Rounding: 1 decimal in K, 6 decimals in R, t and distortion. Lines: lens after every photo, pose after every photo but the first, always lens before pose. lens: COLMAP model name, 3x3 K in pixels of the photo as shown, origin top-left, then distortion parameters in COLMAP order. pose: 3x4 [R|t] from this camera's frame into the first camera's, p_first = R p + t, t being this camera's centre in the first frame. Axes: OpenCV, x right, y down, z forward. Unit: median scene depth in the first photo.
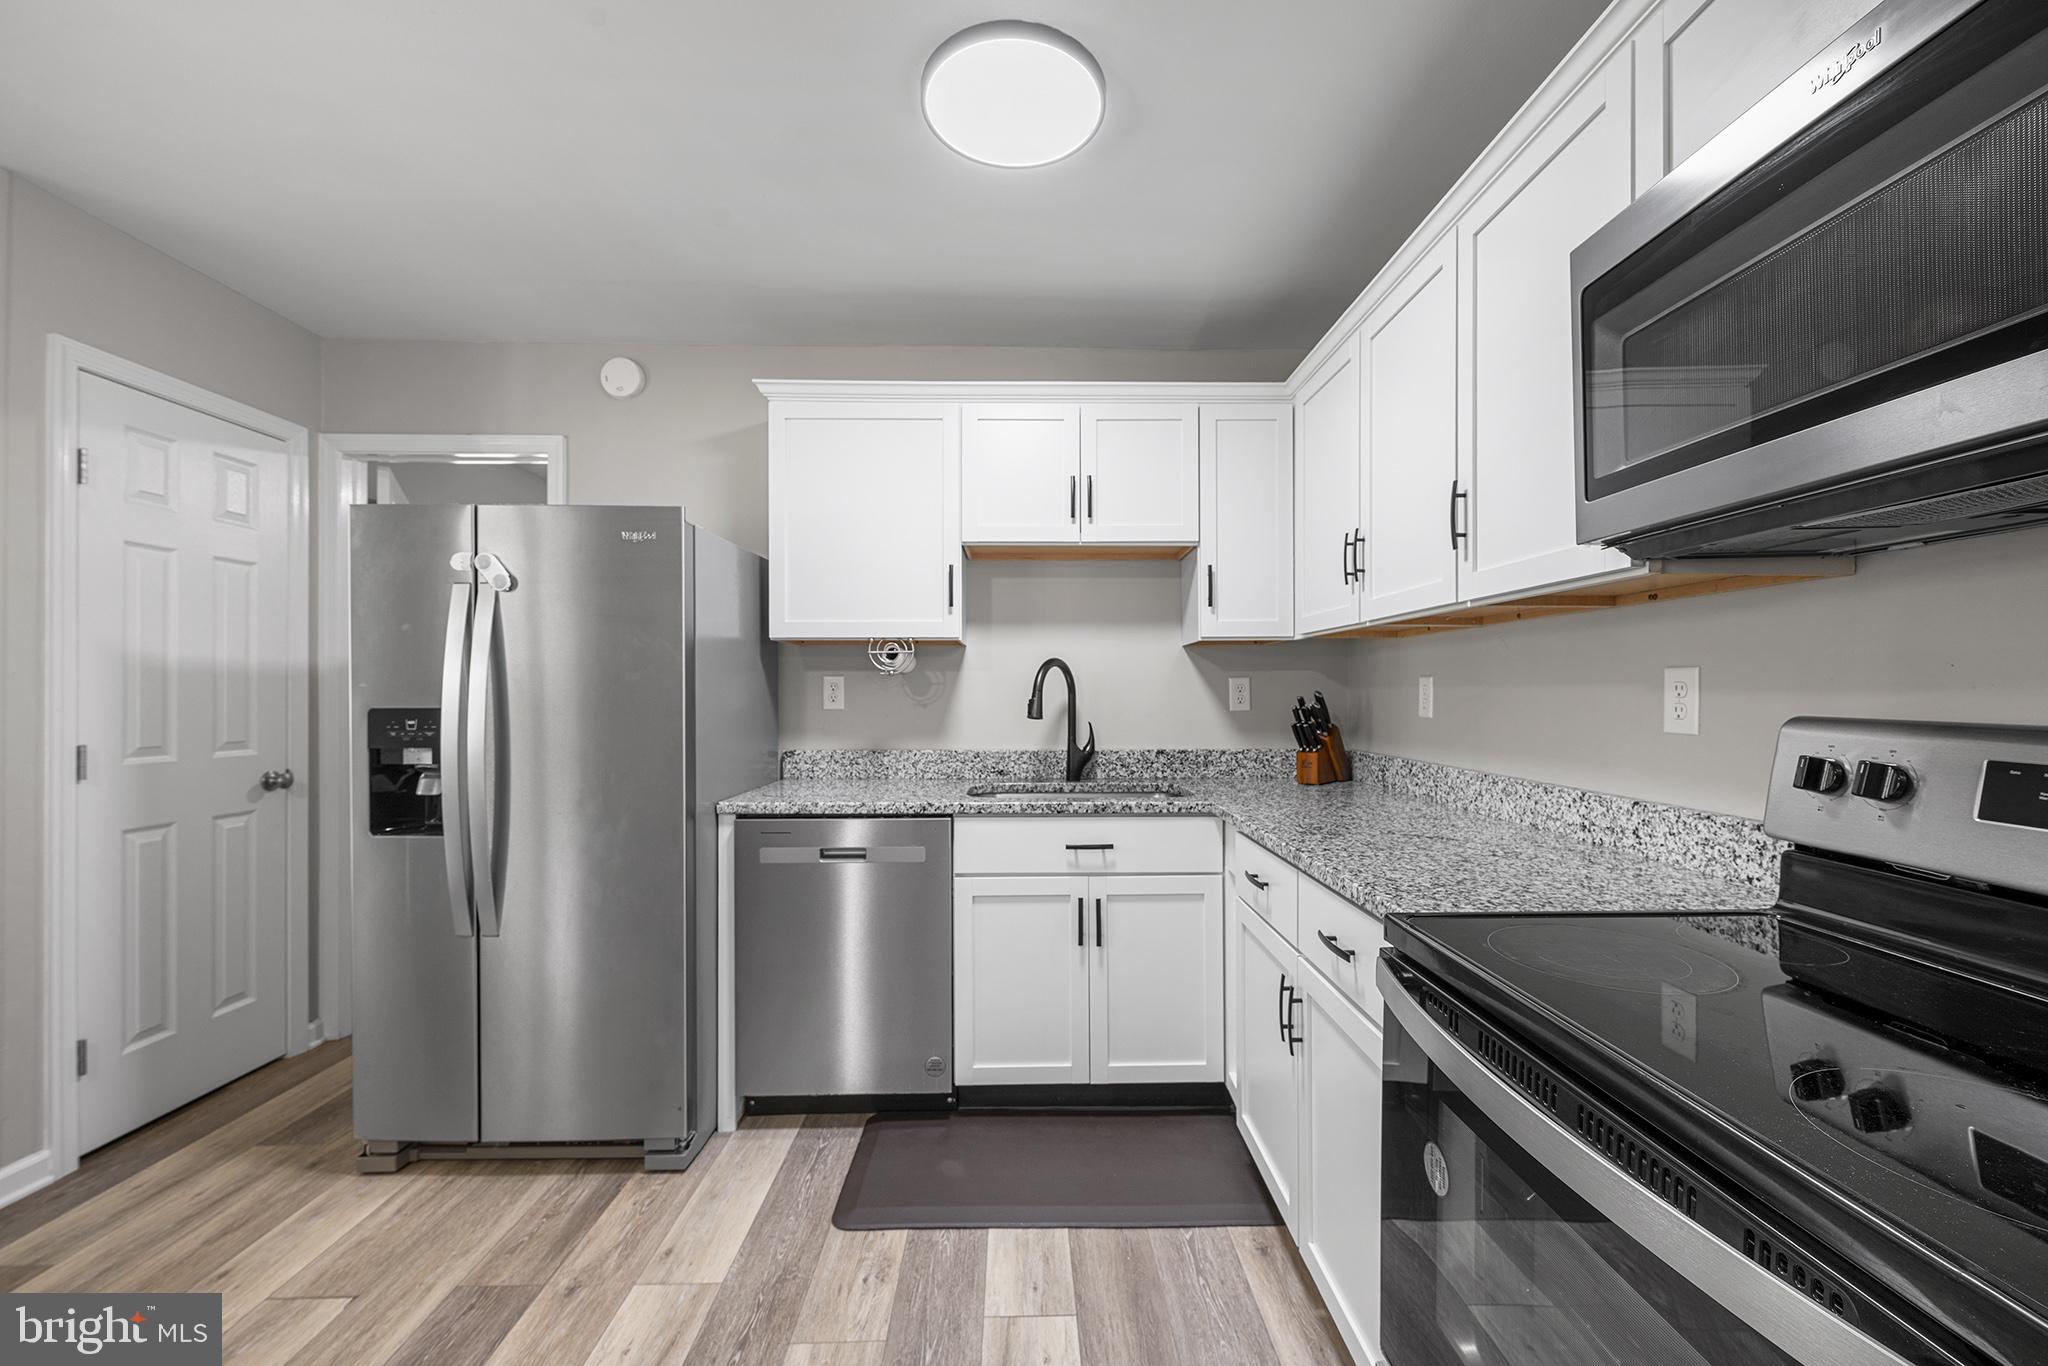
lens RADIAL K [[808.4, 0, 1034.3], [0, 808.4, 690.6], [0, 0, 1]] dist [-0.000683, -0.000098]
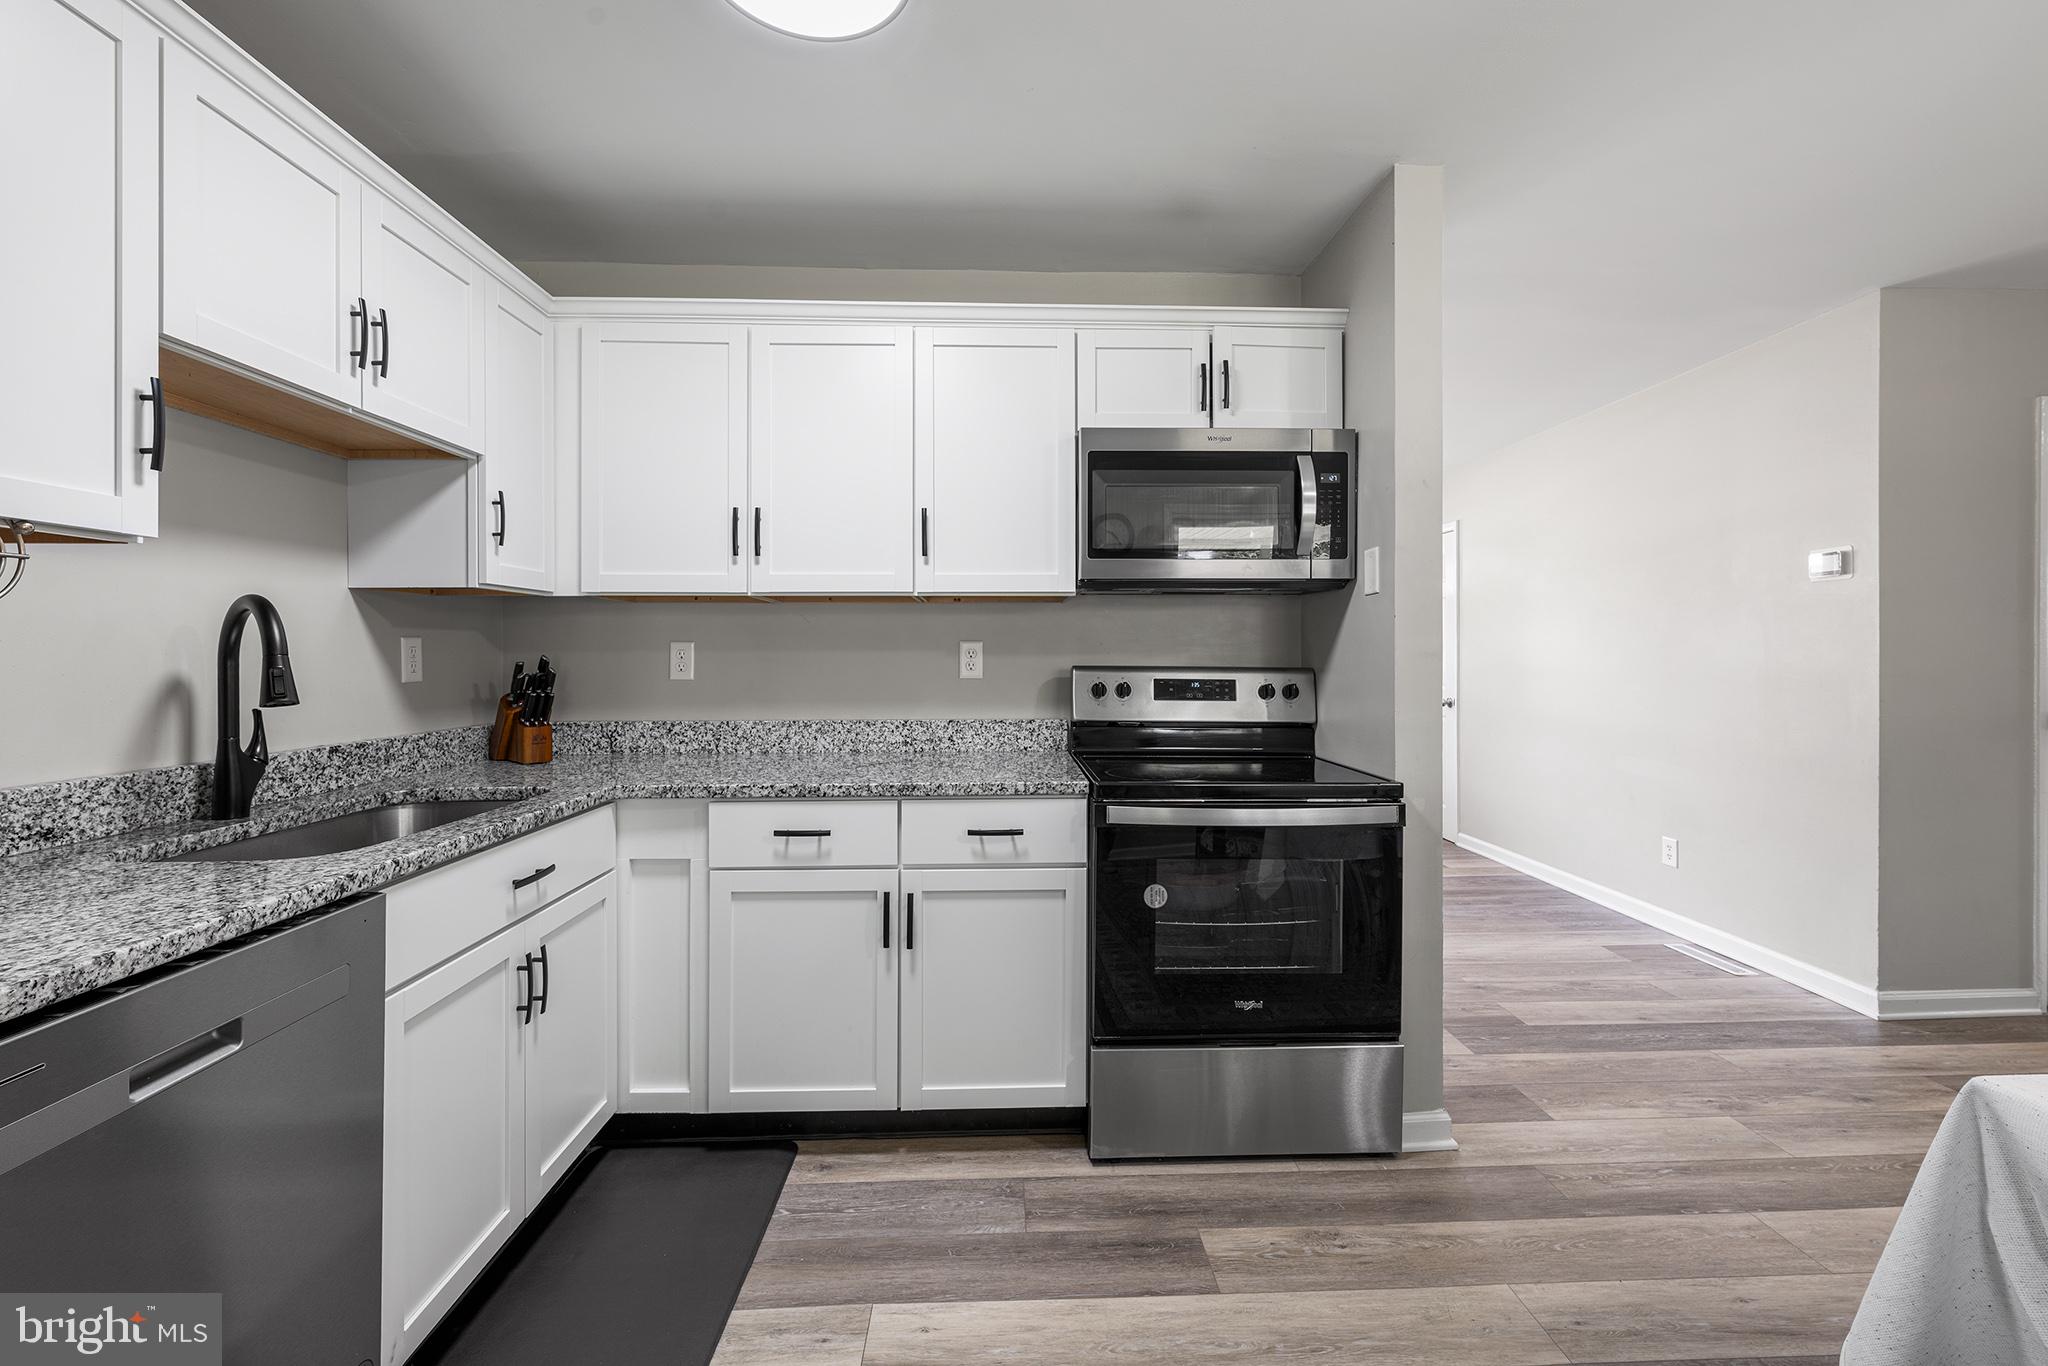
lens RADIAL K [[816.7, 0, 1031.1], [0, 816.7, 658.2], [0, 0, 1]] dist [-0.000686, -0.000105]
pose [[-0.018175, -0.001589, 0.999834, -0.631732], [0.002089, 0.999996, 0.001627, 0.003903], [-0.999833, 0.002118, -0.018171, 0.569463]]
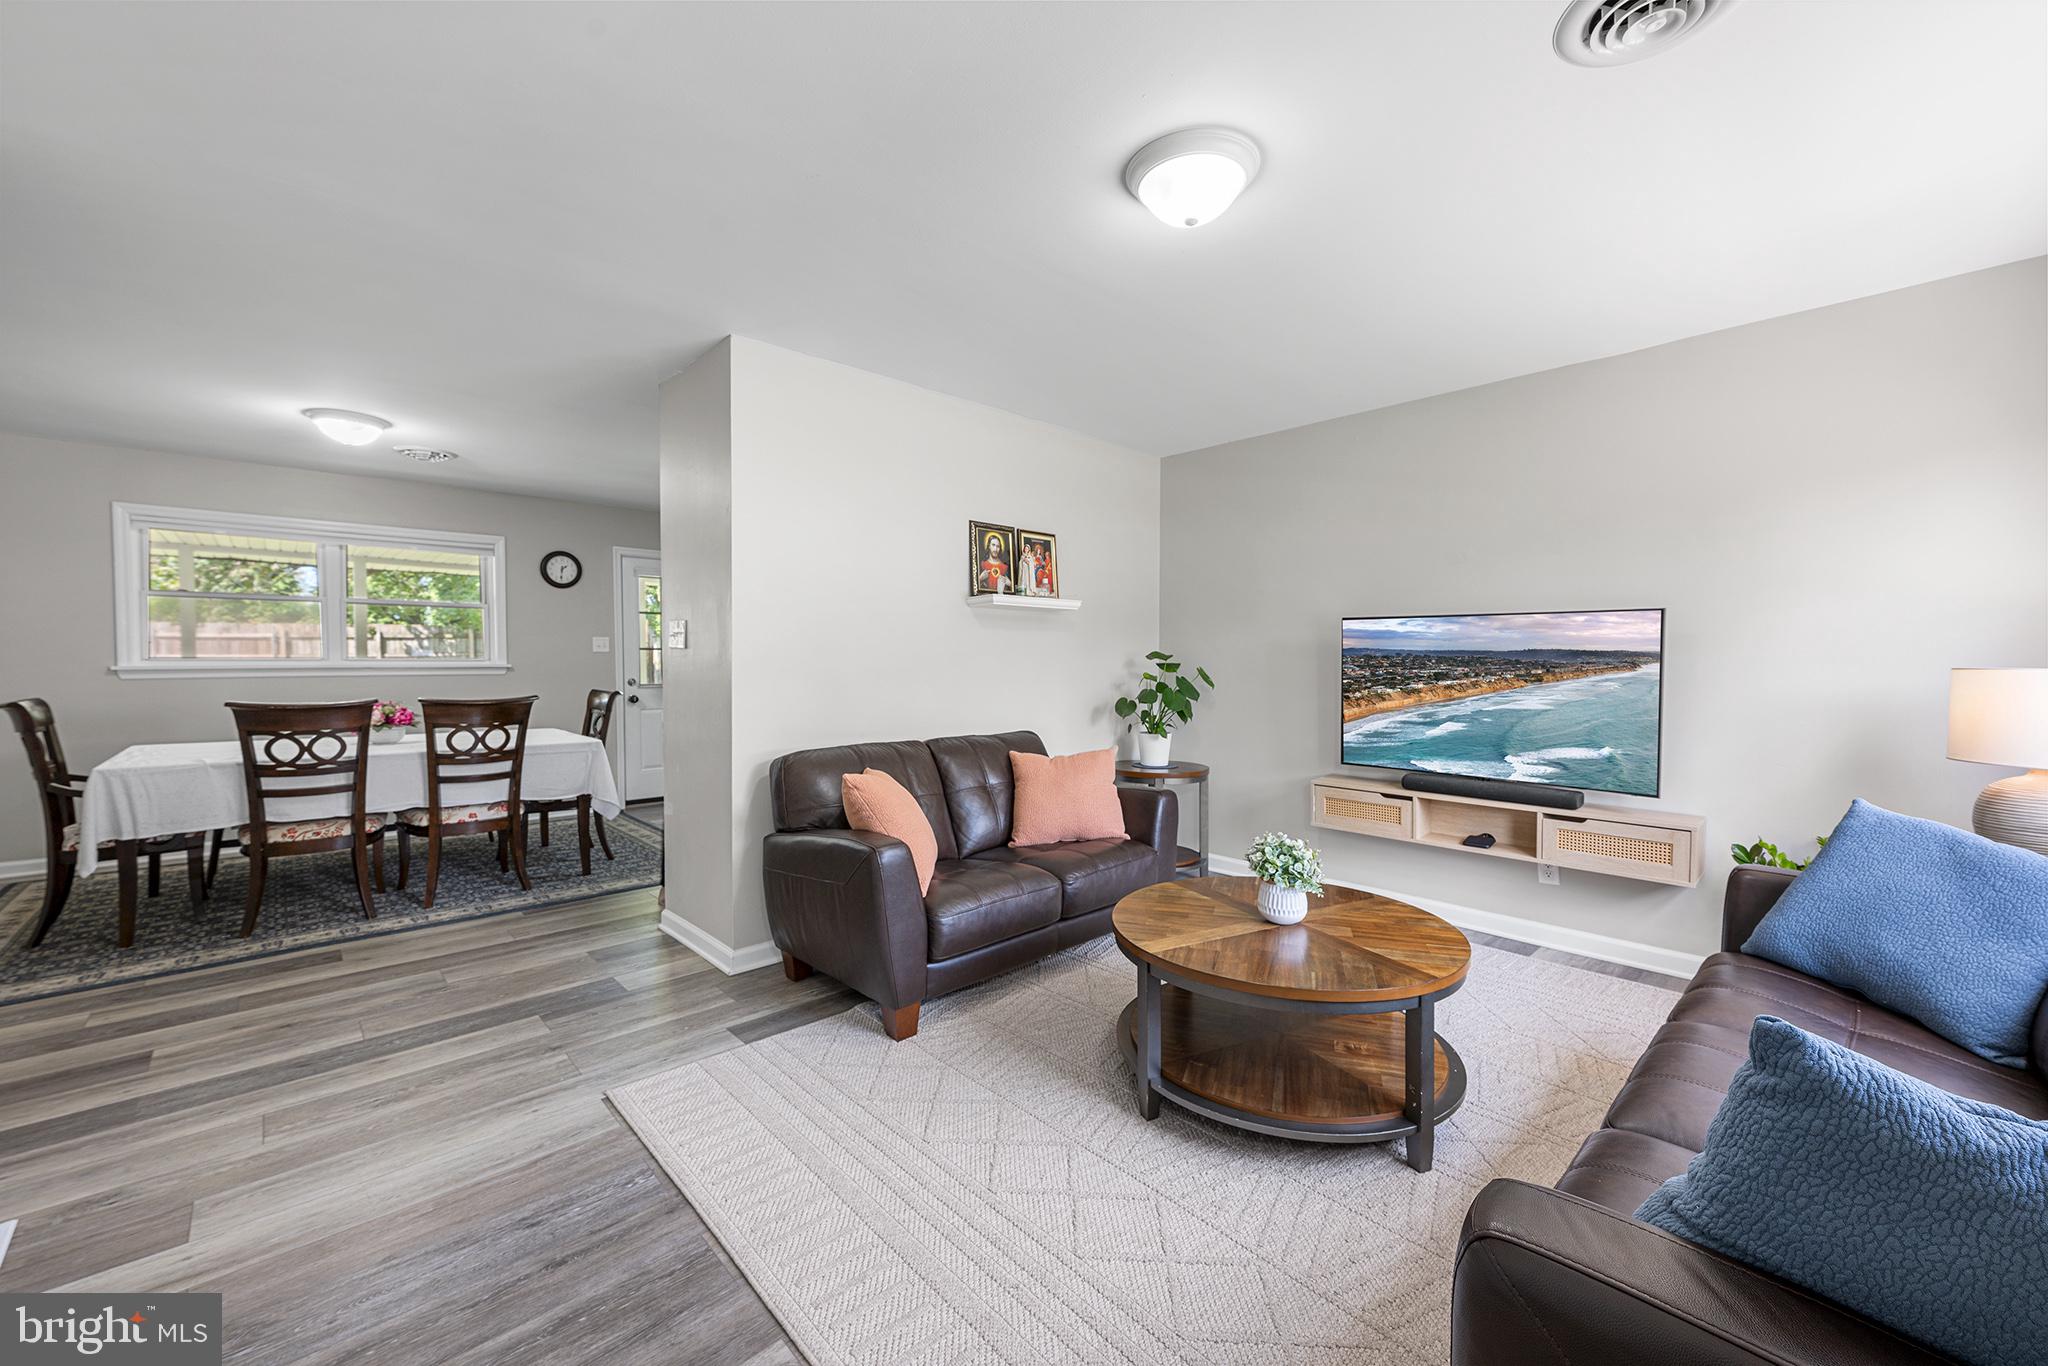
lens RADIAL K [[808.4, 0, 1034.3], [0, 808.4, 690.6], [0, 0, 1]] dist [-0.000683, -0.000098]
pose [[0.674190, 0.028604, -0.738004, 1.919011], [-0.001533, 0.999302, 0.037332, 0.003049], [0.738557, -0.024038, 0.673763, -0.424296]]
